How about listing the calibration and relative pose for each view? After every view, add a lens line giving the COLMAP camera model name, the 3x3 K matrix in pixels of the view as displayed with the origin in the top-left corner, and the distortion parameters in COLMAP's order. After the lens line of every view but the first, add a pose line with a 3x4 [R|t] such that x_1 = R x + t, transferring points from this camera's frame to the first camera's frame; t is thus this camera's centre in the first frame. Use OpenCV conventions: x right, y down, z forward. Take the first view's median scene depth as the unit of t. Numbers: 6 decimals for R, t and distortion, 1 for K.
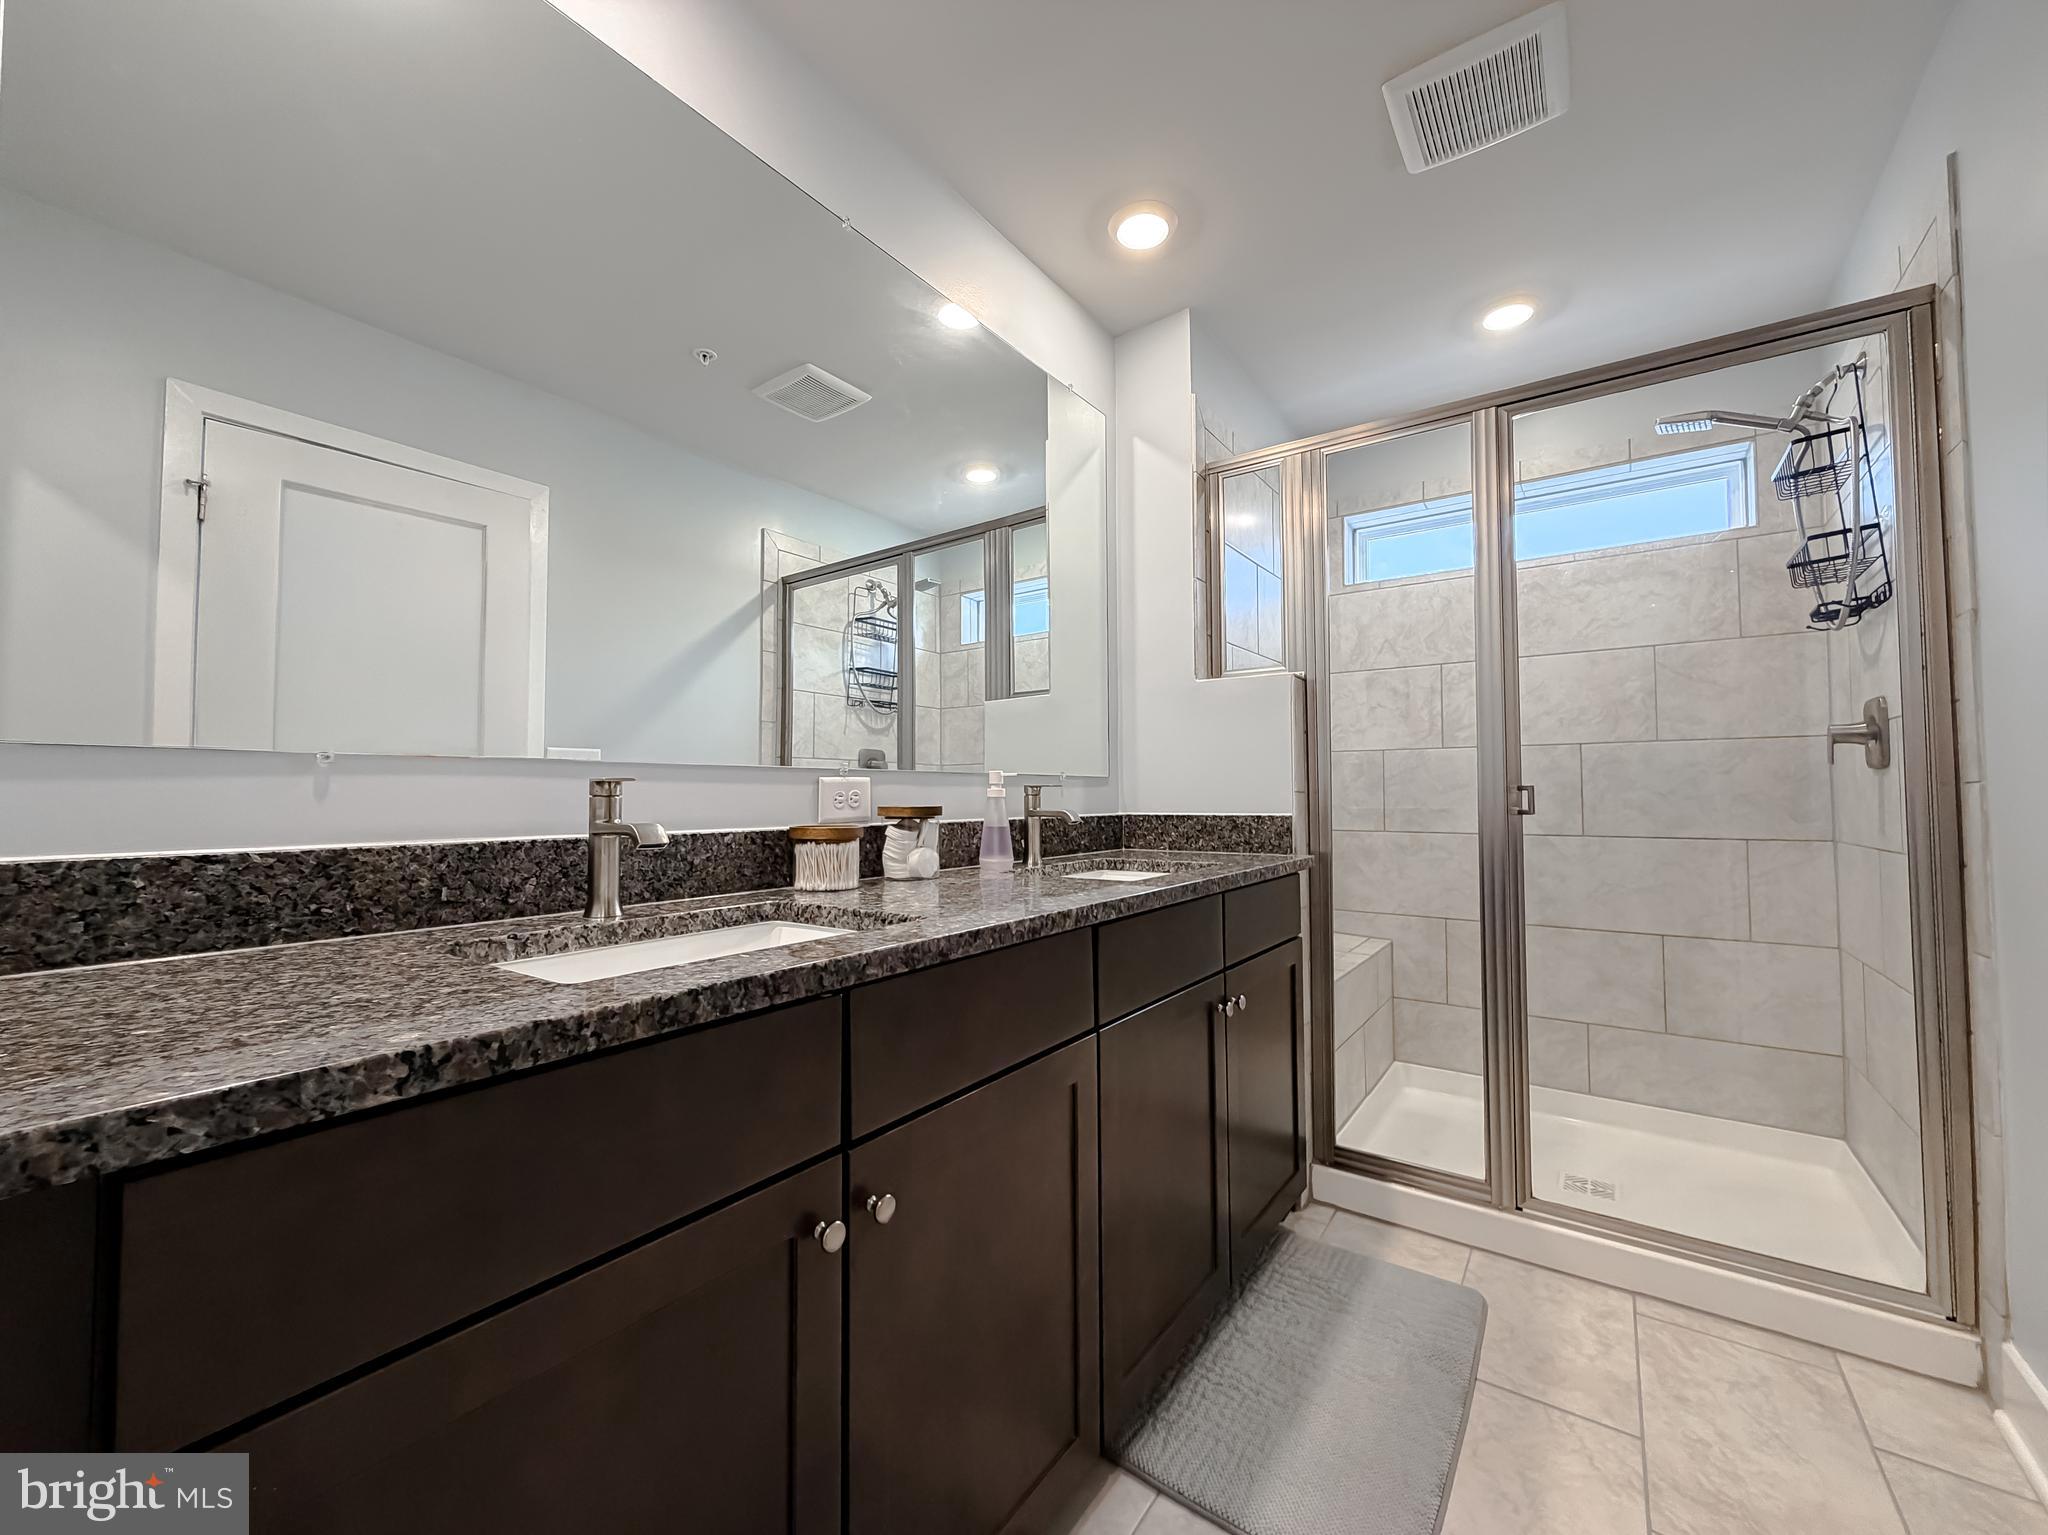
lens RADIAL K [[835.8, 0, 1024.0], [0, 835.8, 767.5], [0, 0, 1]] dist [0.001001, 0.000323]
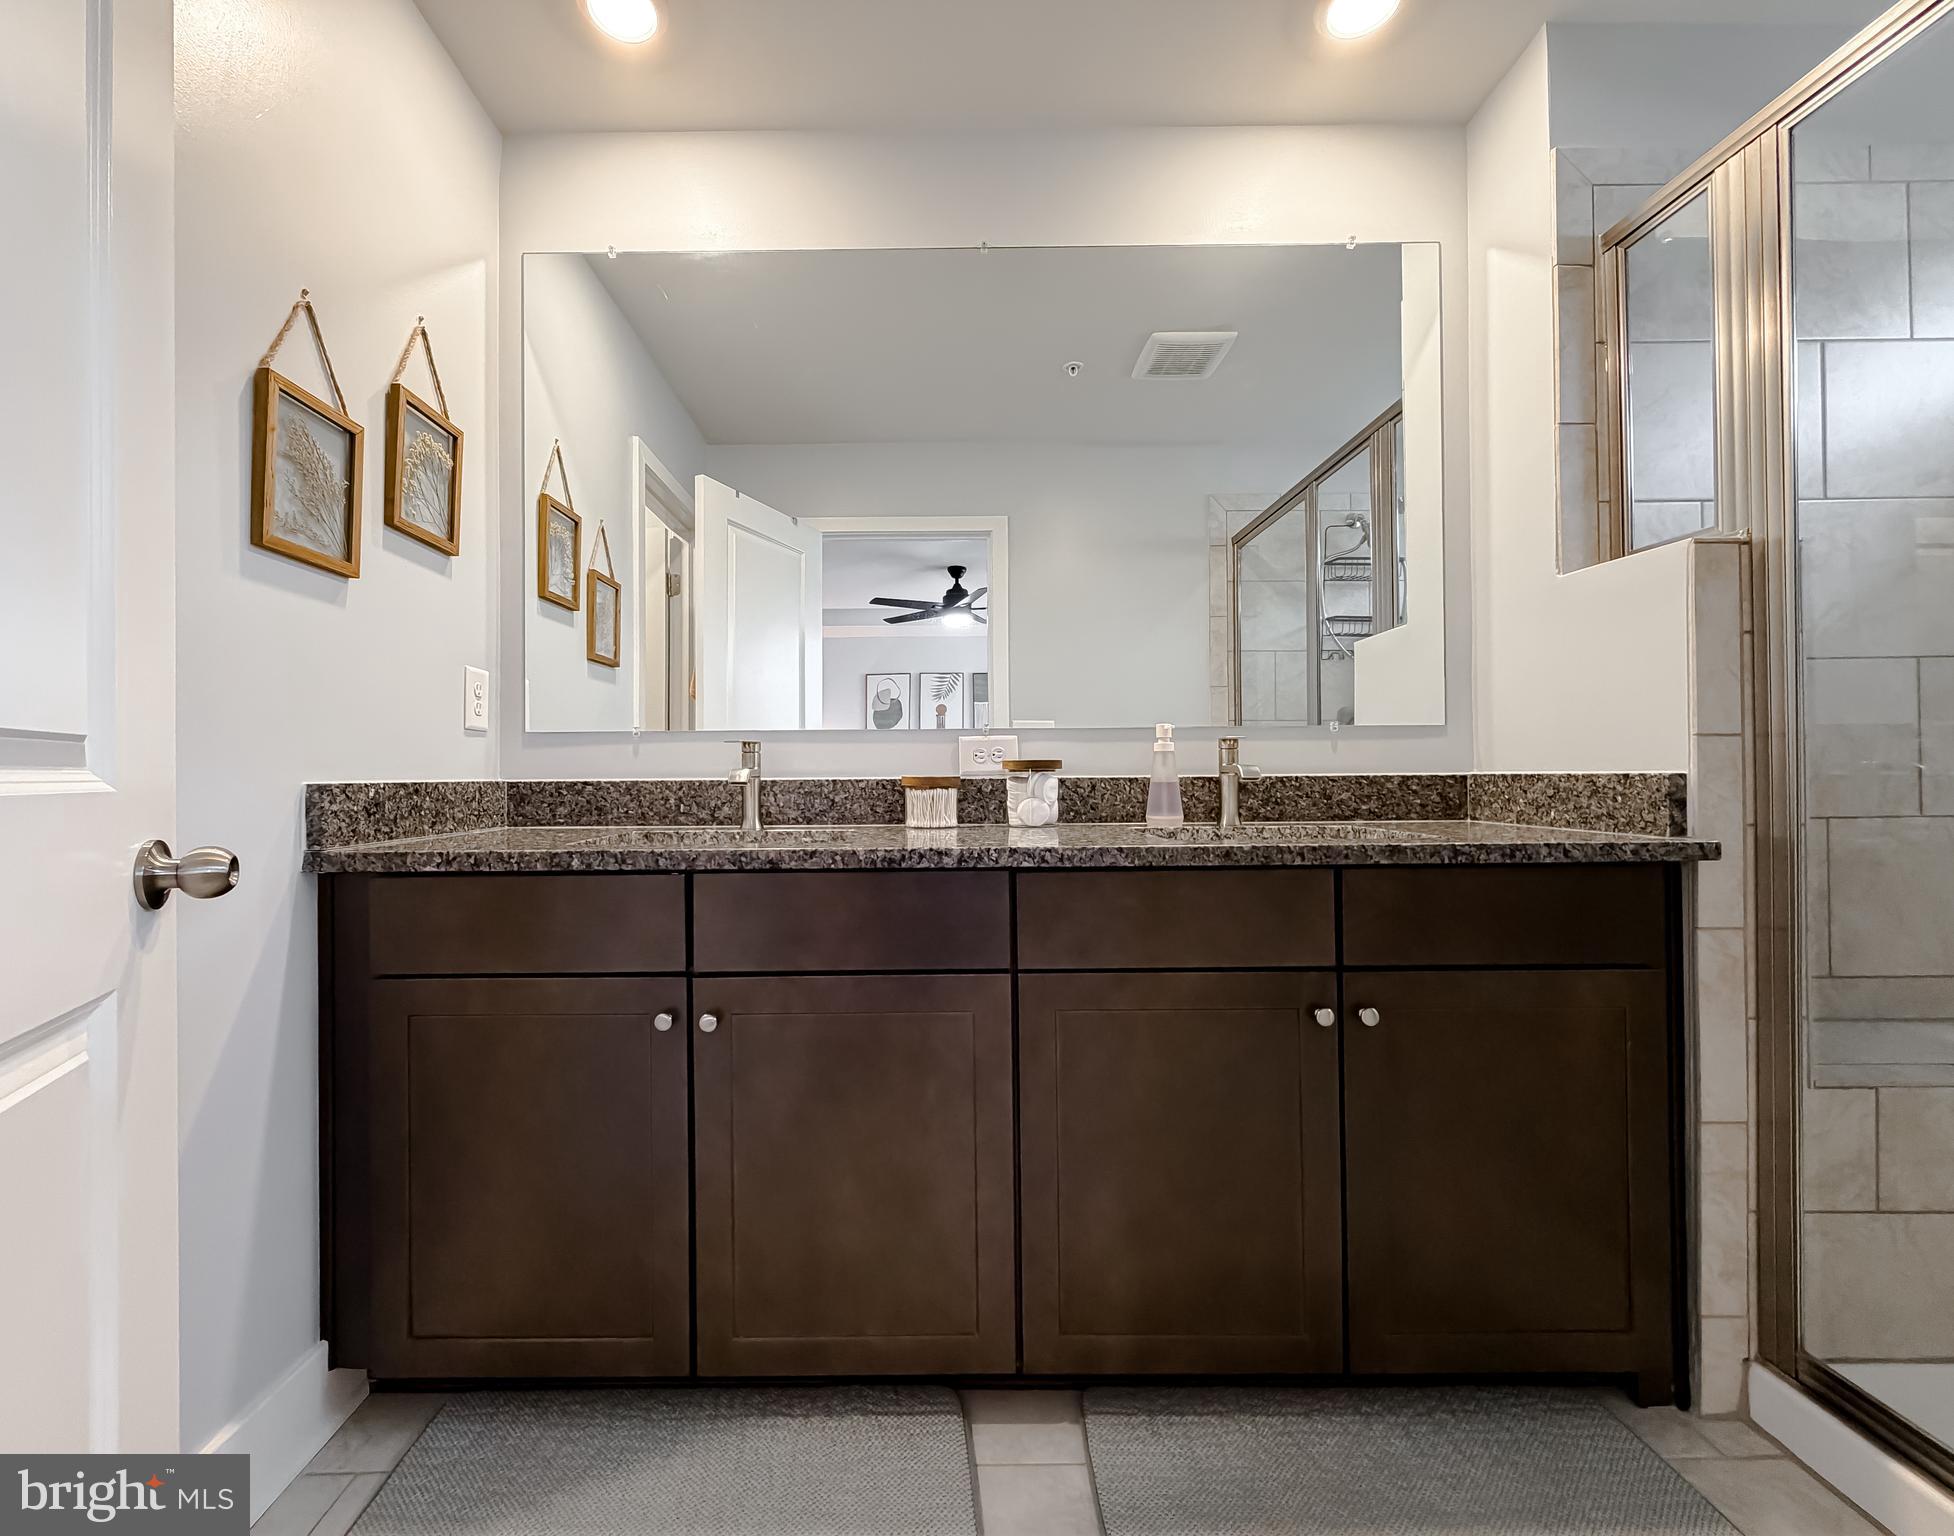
lens RADIAL K [[846.8, 0, 923.2], [0, 846.8, 768.0], [0, 0, 1]] dist [0.001096, 0.000149]
pose [[0.563349, -0.005181, -0.826203, 0.953342], [0.032609, 0.999341, 0.015968, 0.046500], [0.825575, -0.035937, 0.563147, 0.357058]]
